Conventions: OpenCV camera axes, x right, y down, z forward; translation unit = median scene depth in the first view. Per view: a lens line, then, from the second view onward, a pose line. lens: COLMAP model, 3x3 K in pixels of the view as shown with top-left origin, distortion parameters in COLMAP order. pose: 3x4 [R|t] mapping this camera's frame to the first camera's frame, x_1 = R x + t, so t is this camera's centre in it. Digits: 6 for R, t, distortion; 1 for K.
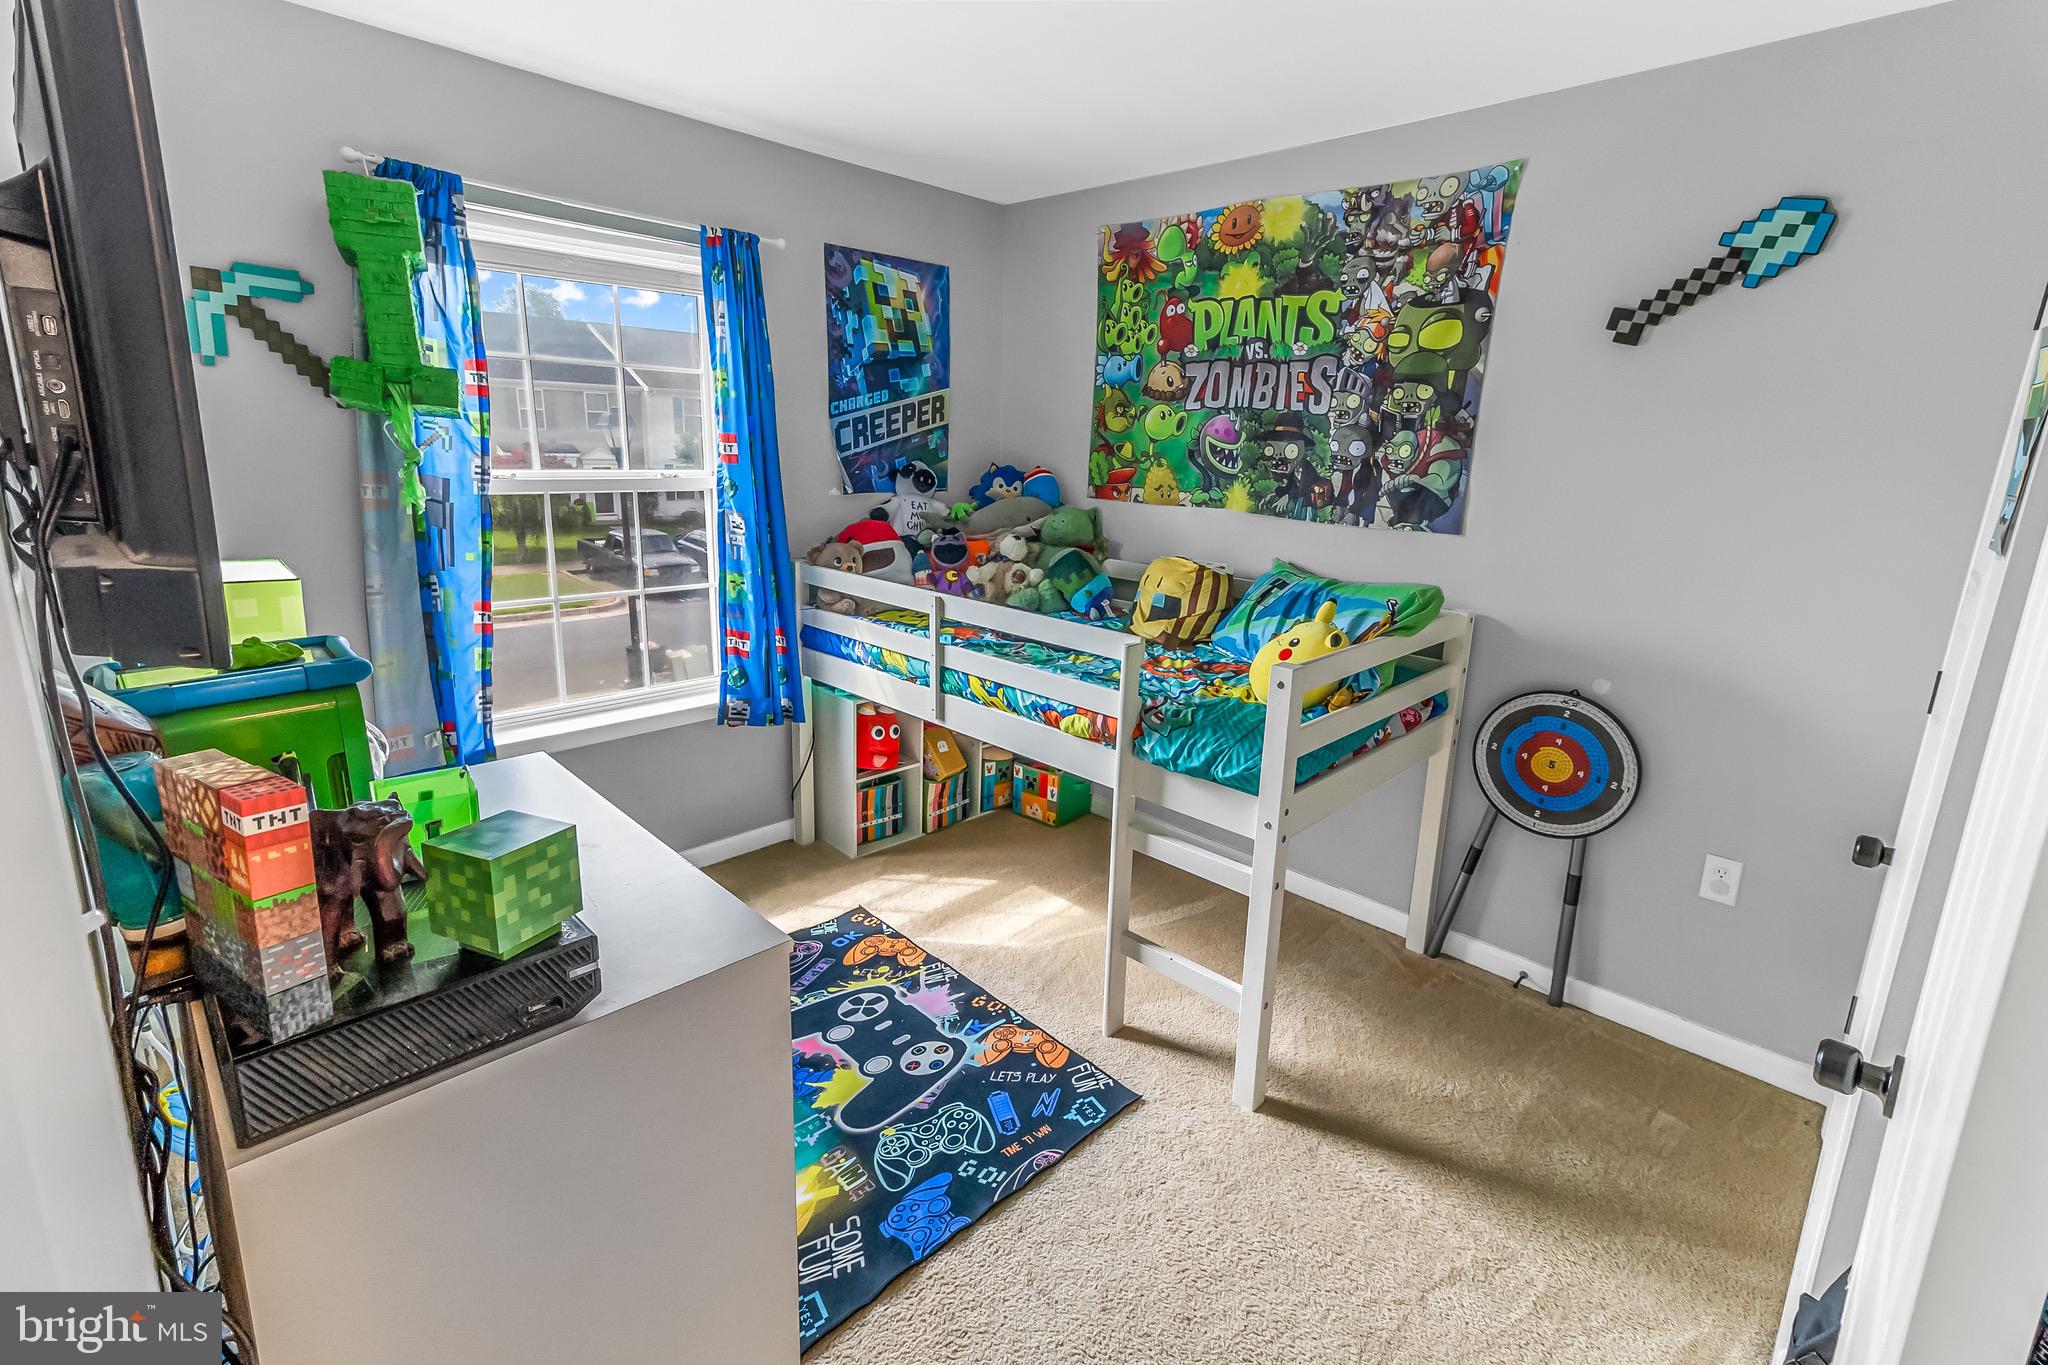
lens RADIAL K [[929.7, 0, 1029.4], [0, 929.7, 655.3], [0, 0, 1]] dist [0.025359, -0.000132]
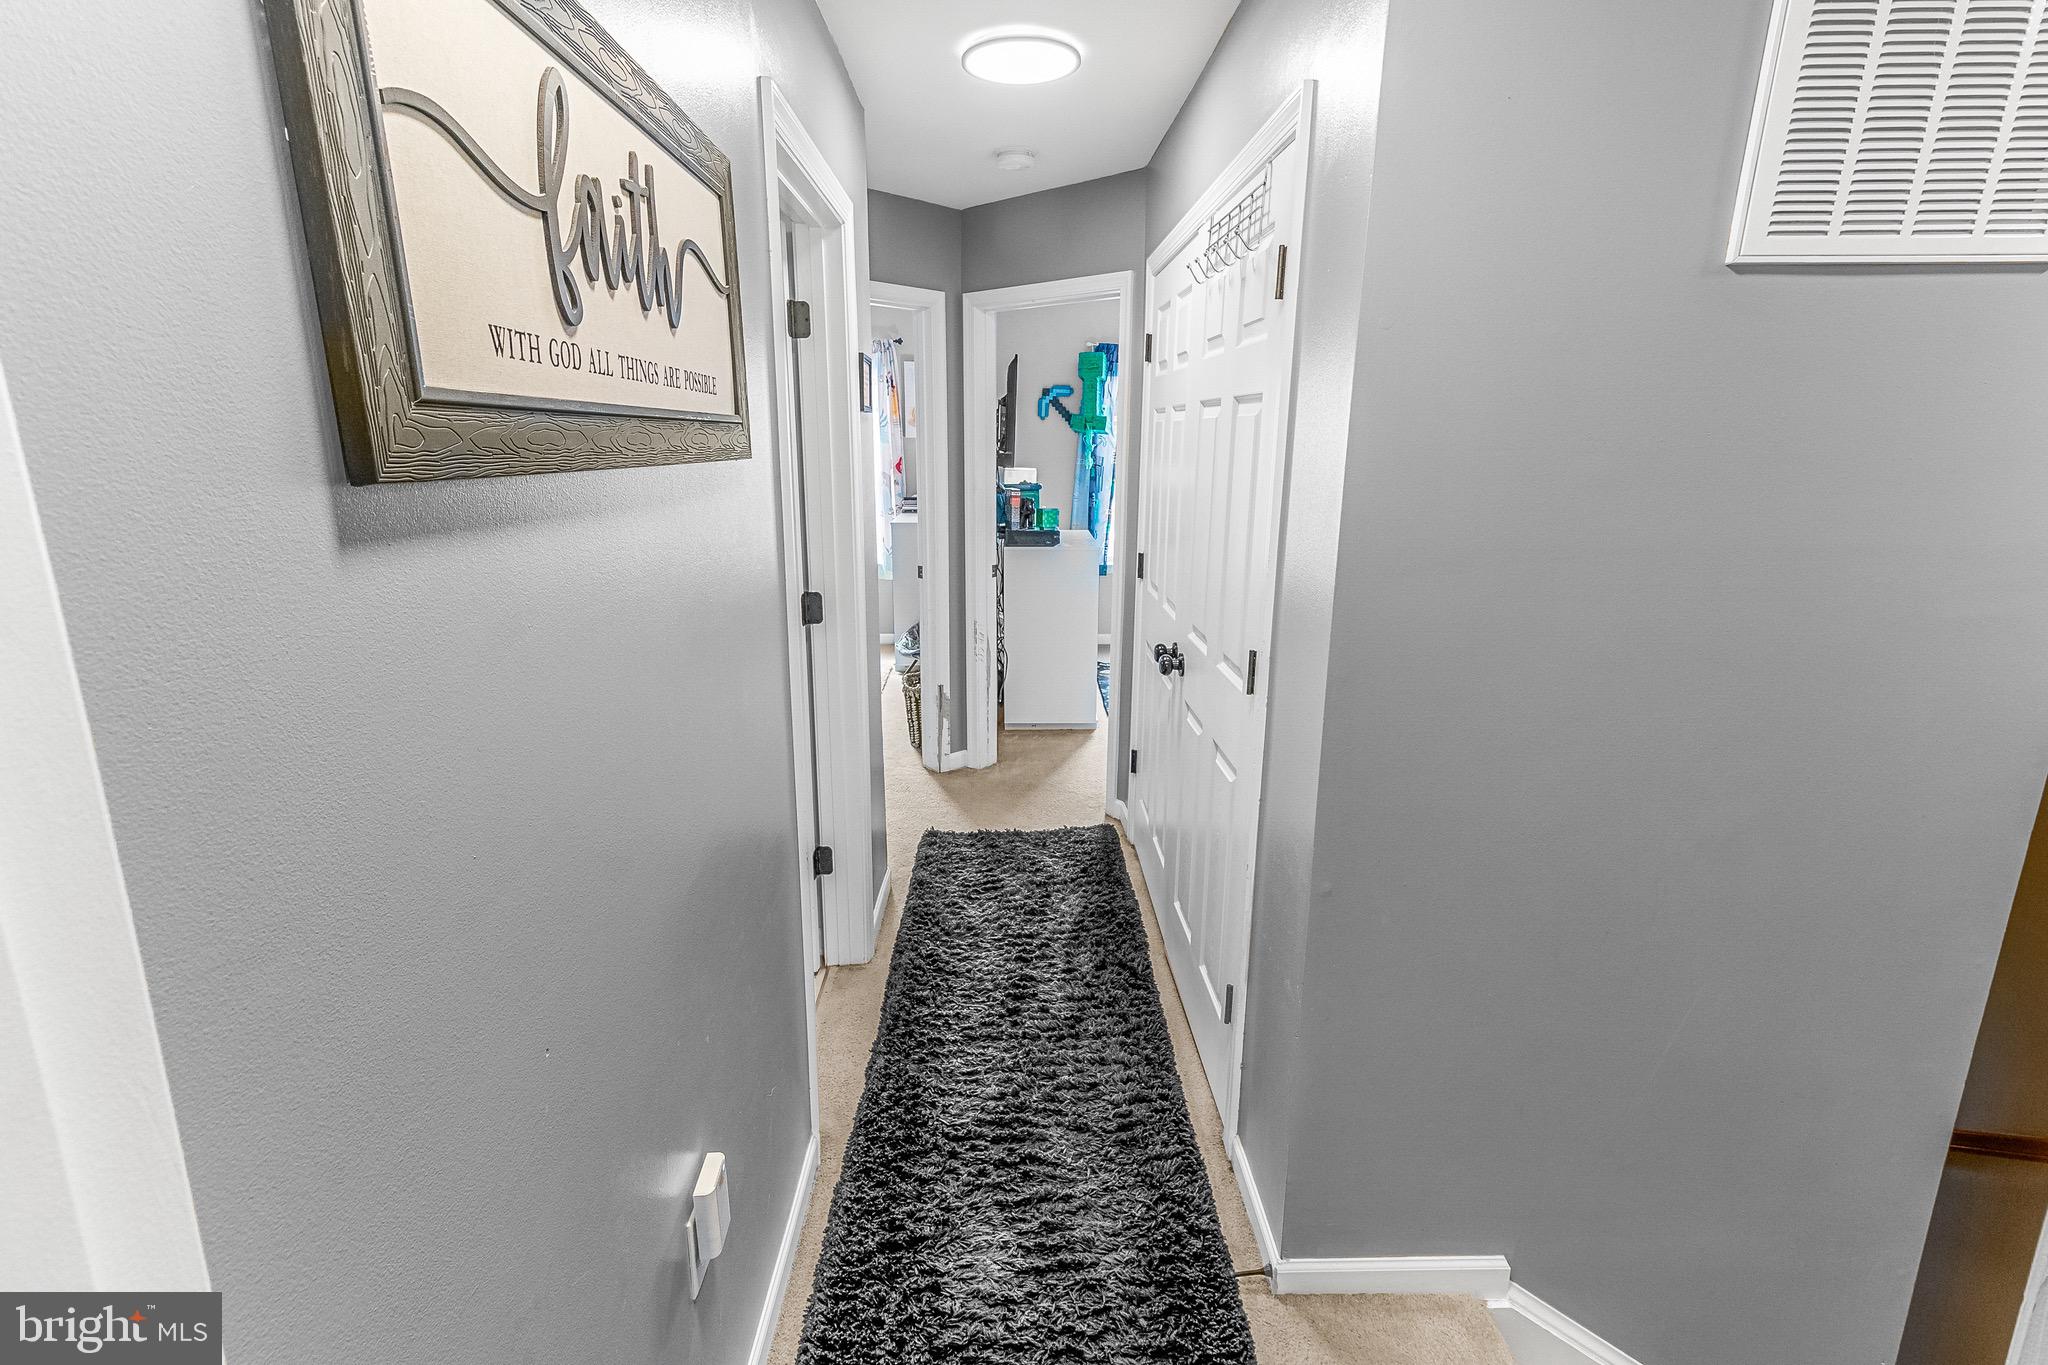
lens RADIAL K [[929.7, 0, 1029.4], [0, 929.7, 655.3], [0, 0, 1]] dist [0.025359, -0.000132]
pose [[0.722465, 0.128145, -0.679429, 1.182115], [-0.136502, 0.989769, 0.041528, 0.308977], [0.677799, 0.062741, 0.732565, -1.120633]]
